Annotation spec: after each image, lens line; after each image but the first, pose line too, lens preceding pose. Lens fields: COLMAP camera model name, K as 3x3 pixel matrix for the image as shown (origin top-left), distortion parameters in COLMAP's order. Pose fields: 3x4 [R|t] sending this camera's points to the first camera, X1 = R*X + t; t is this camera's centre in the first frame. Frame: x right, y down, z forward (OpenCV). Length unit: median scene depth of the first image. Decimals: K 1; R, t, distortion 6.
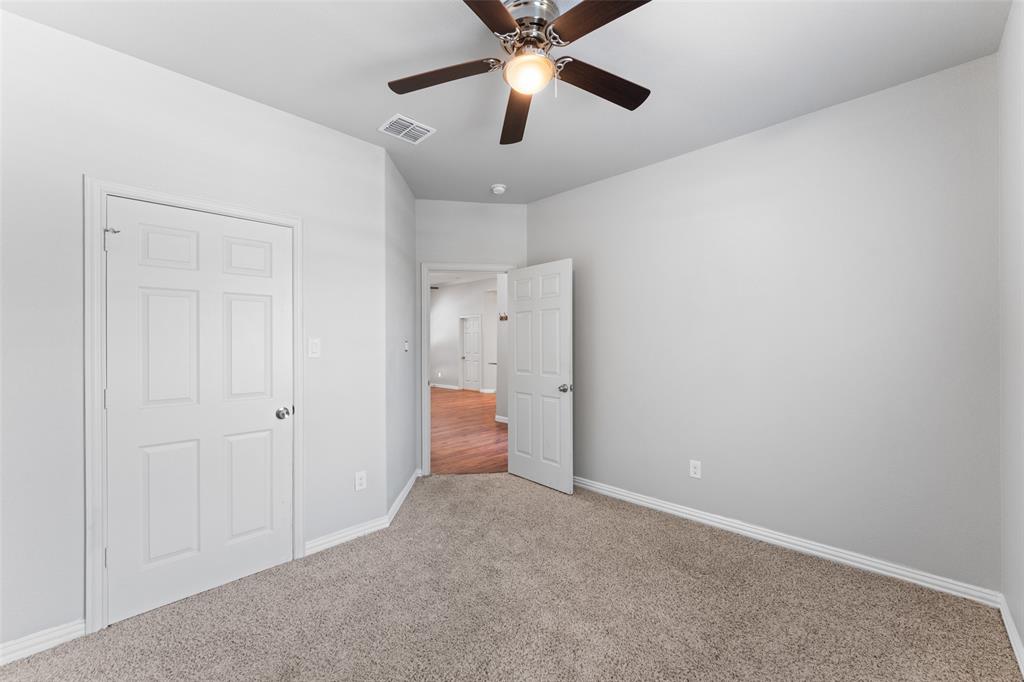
lens RADIAL K [[410.8, 0, 508.6], [0, 410.8, 338.8], [0, 0, 1]] dist [0.001244, 0.000725]
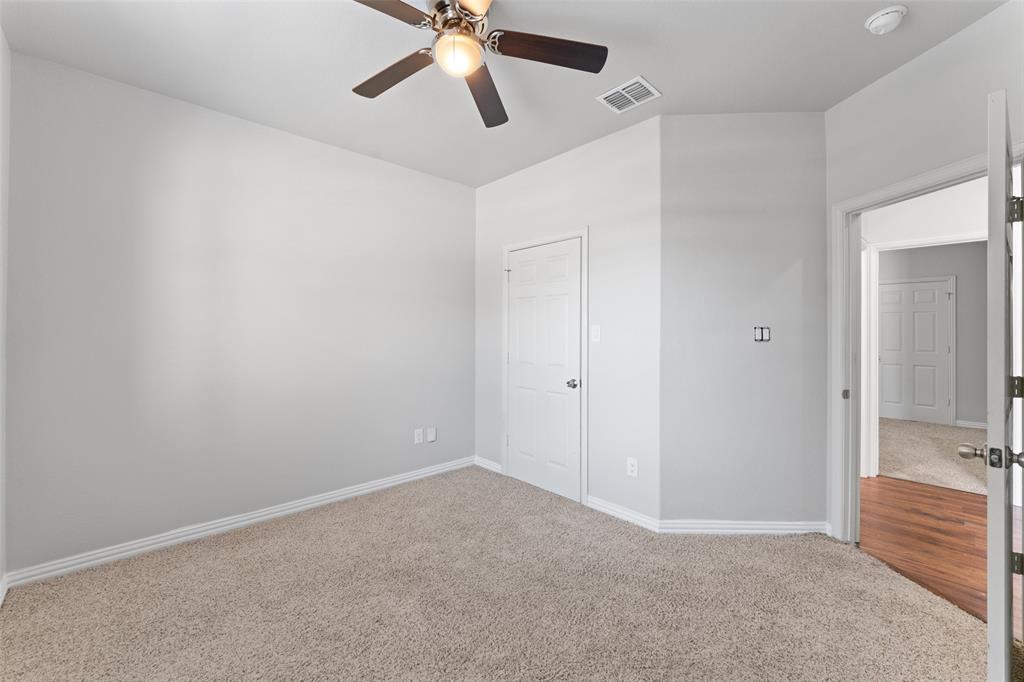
lens RADIAL K [[410.8, 0, 508.6], [0, 410.8, 338.8], [0, 0, 1]] dist [0.001244, 0.000725]
pose [[-0.037698, 0.010411, -0.999235, 0.696652], [-0.000879, 0.999945, 0.010451, 0.024165], [0.999289, 0.001272, -0.037687, 0.791547]]
